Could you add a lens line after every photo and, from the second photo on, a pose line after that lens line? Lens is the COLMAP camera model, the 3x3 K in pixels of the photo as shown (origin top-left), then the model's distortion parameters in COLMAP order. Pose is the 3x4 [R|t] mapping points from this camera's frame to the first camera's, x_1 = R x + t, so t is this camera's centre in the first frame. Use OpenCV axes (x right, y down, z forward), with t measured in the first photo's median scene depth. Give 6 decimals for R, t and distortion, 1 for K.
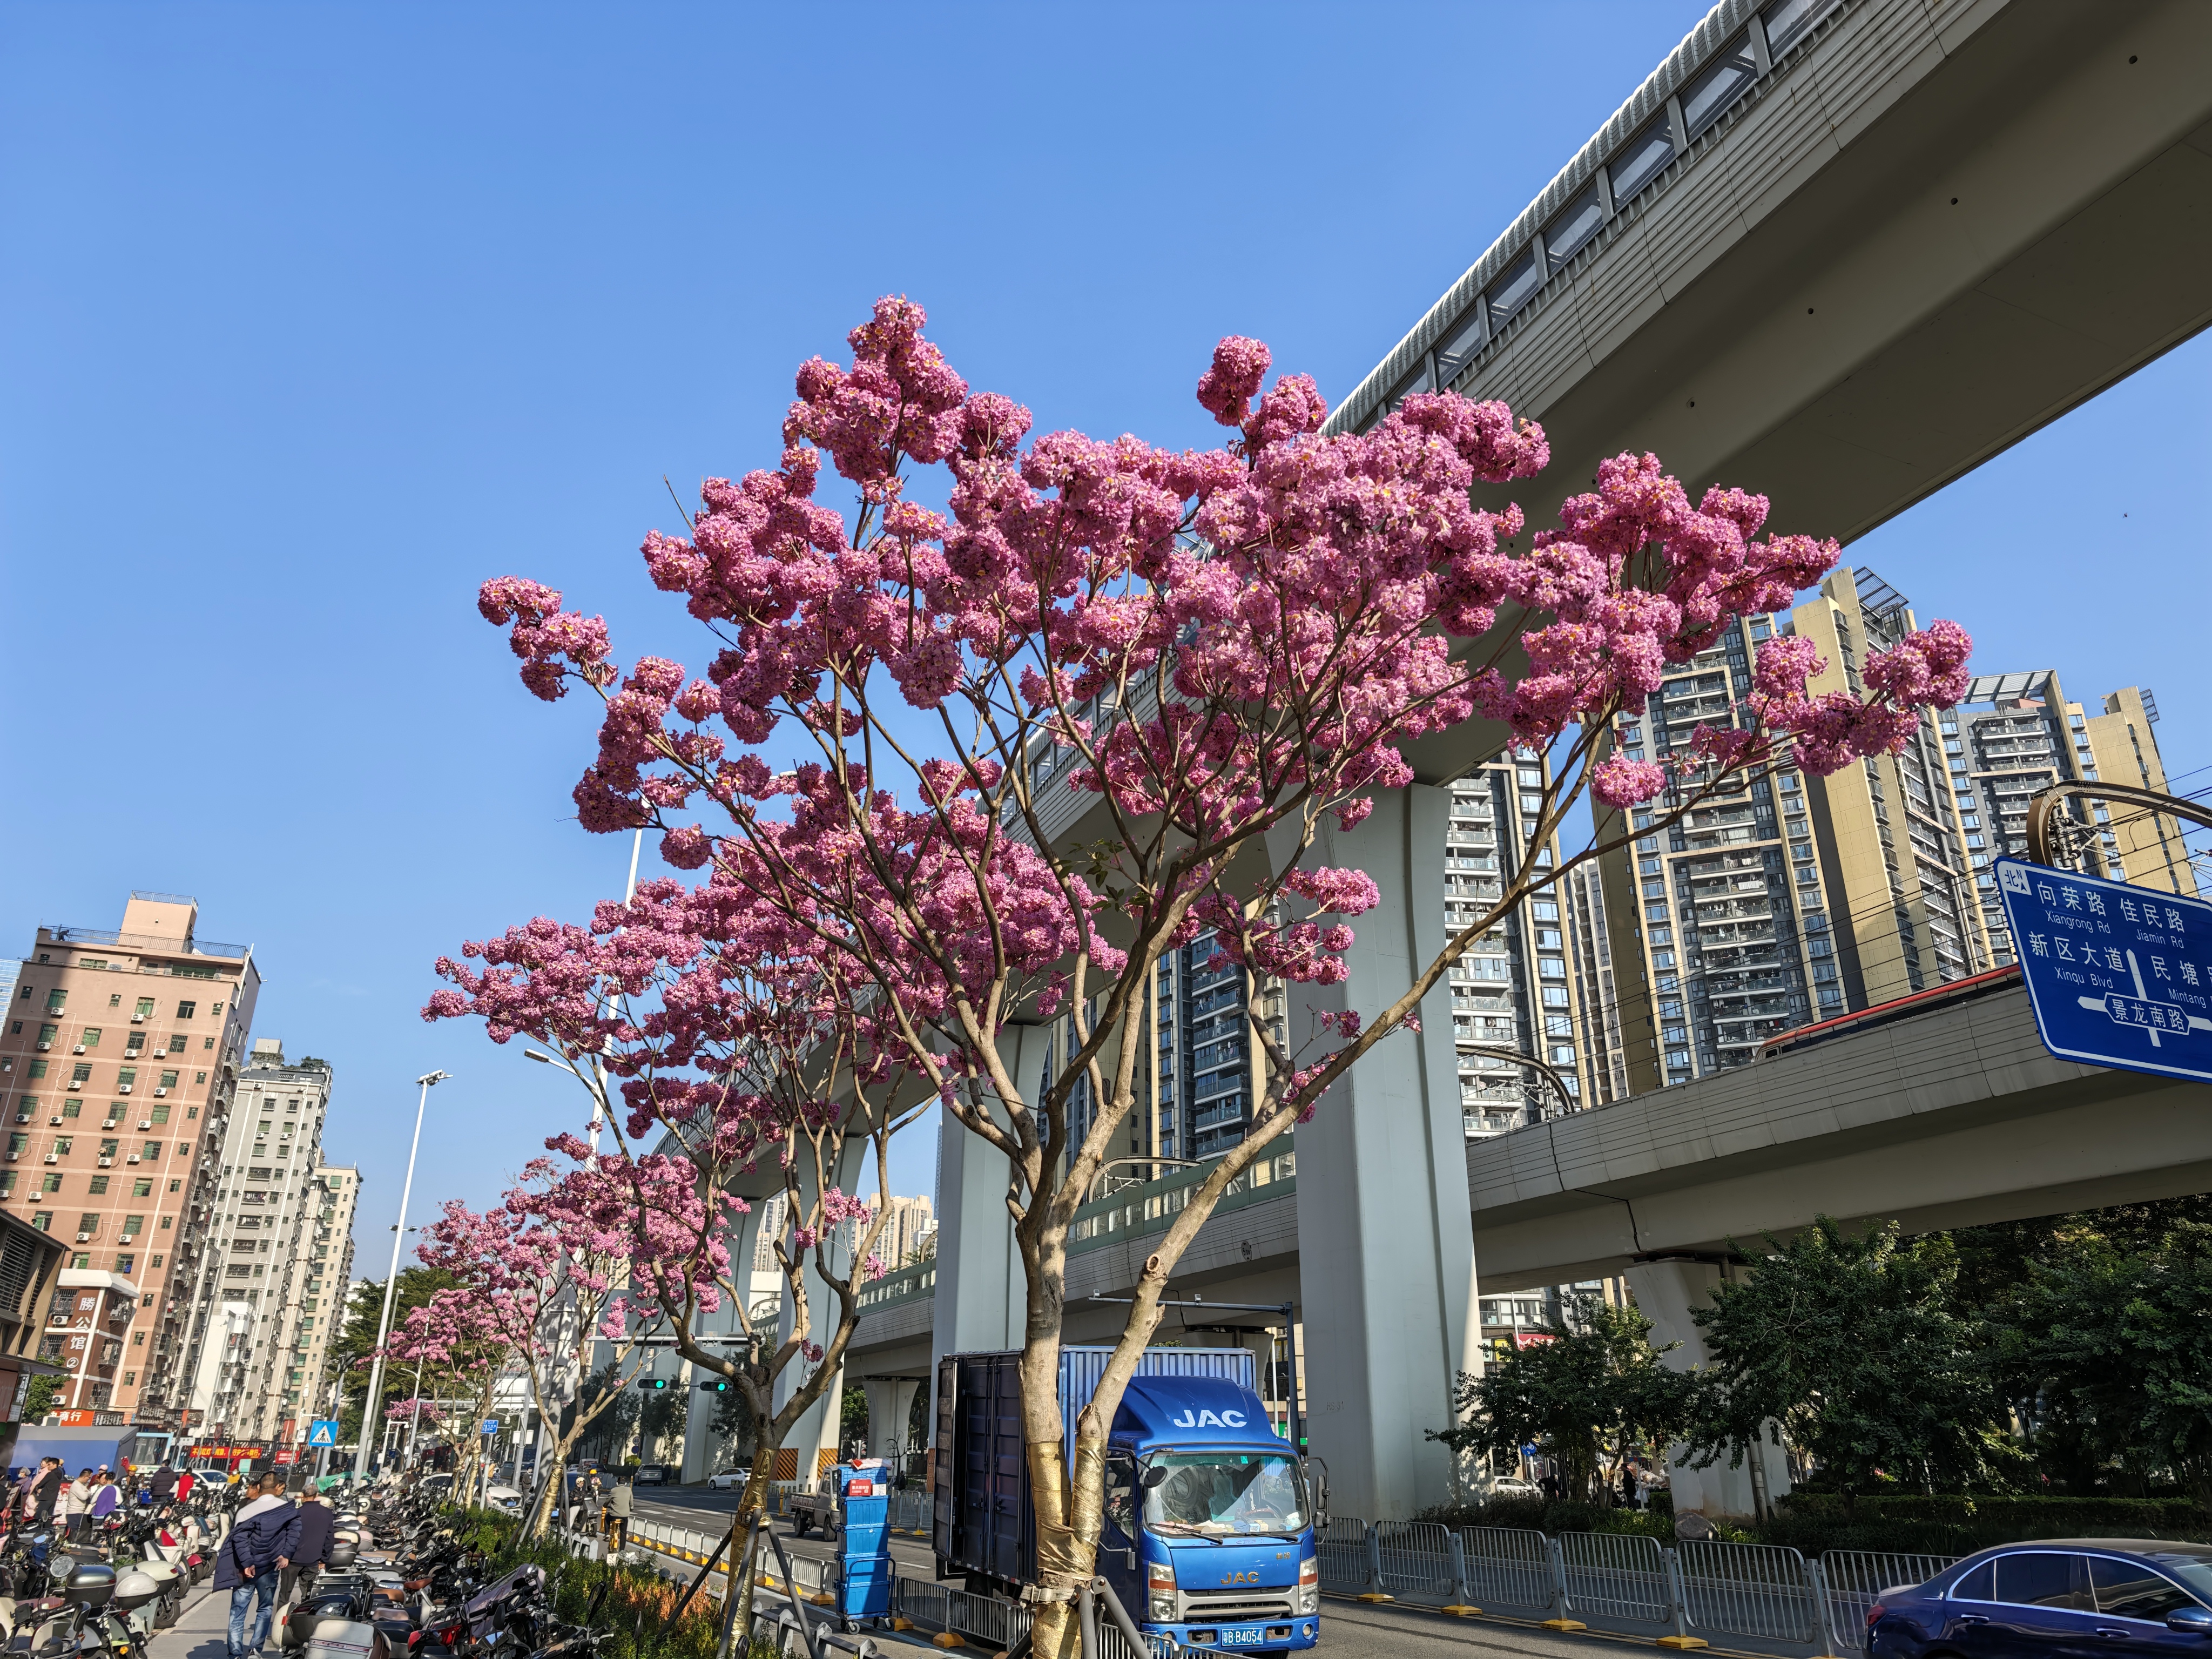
lens RADIAL K [[1440.0, 0, 1104.2], [0, 1440.0, 847.3], [0, 0, 1]] dist [0.010723, -0.005894]
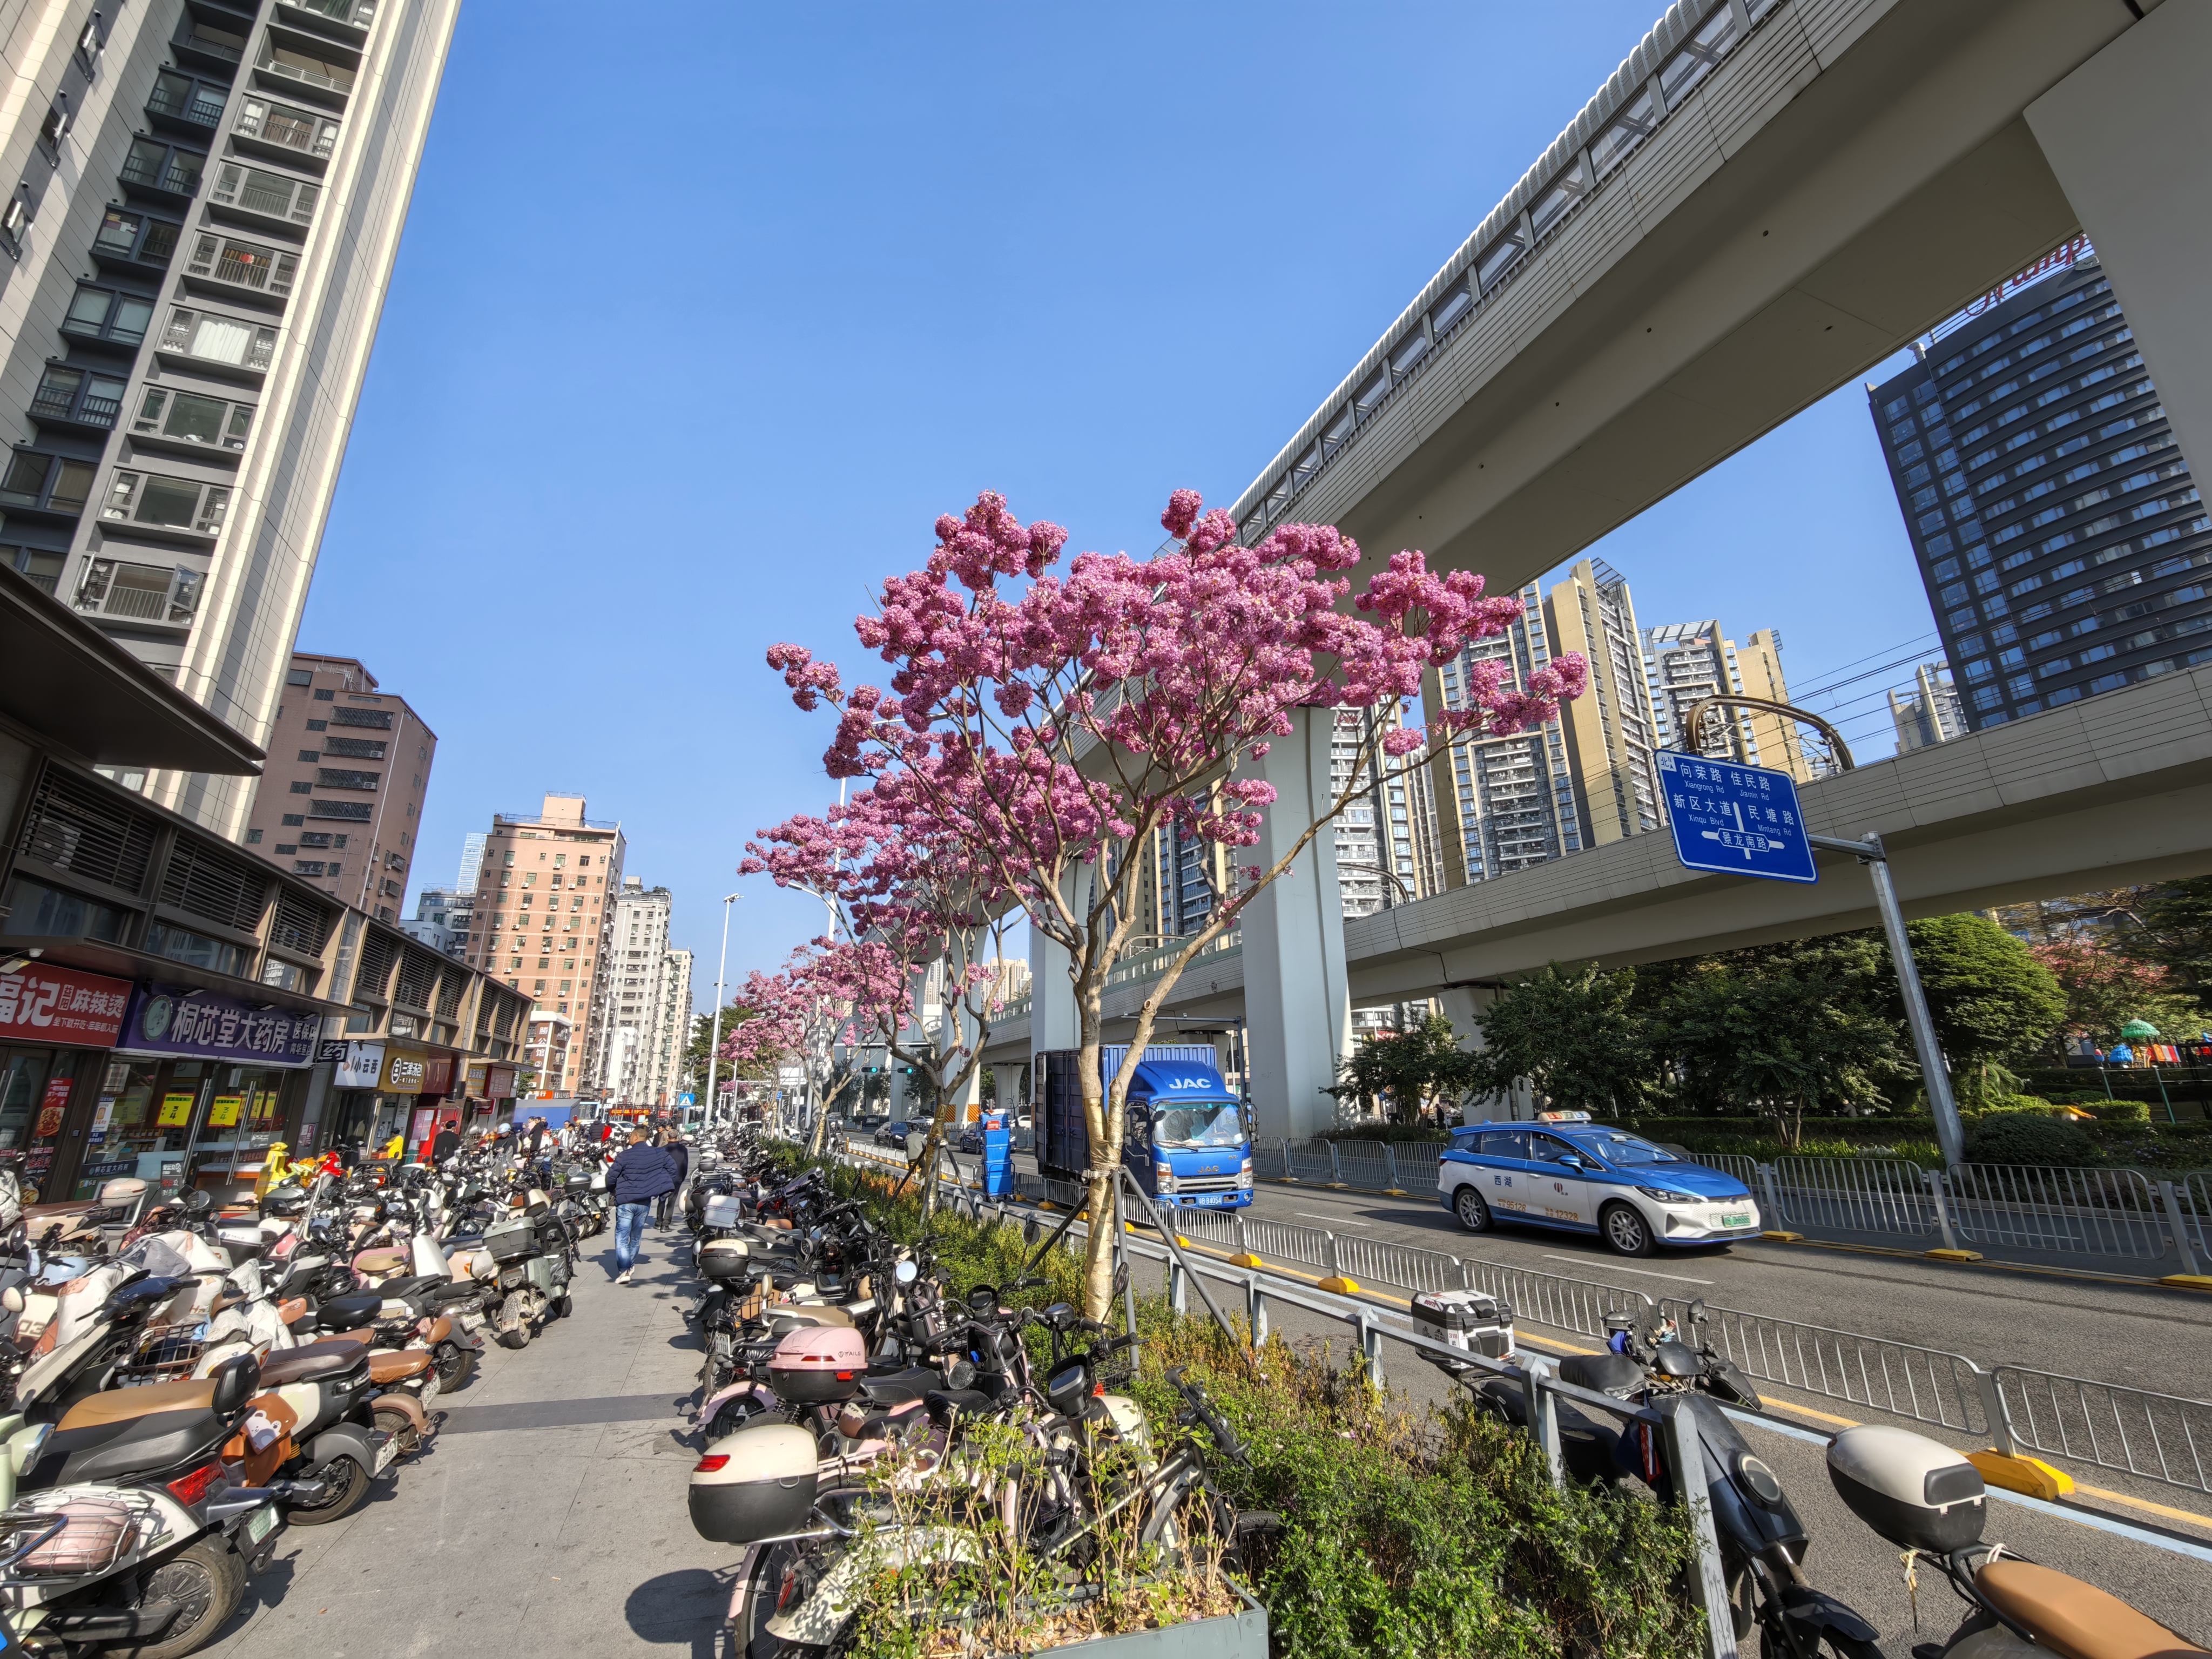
lens RADIAL K [[908.0, 0, 1106.0], [0, 908.0, 829.5], [0, 0, 1]] dist [0.000710, 0.000238]
pose [[0.999291, -0.026322, -0.026903, 0.011296], [0.028963, 0.994253, 0.103062, -0.037412], [0.024036, -0.103769, 0.994311, -0.092128]]
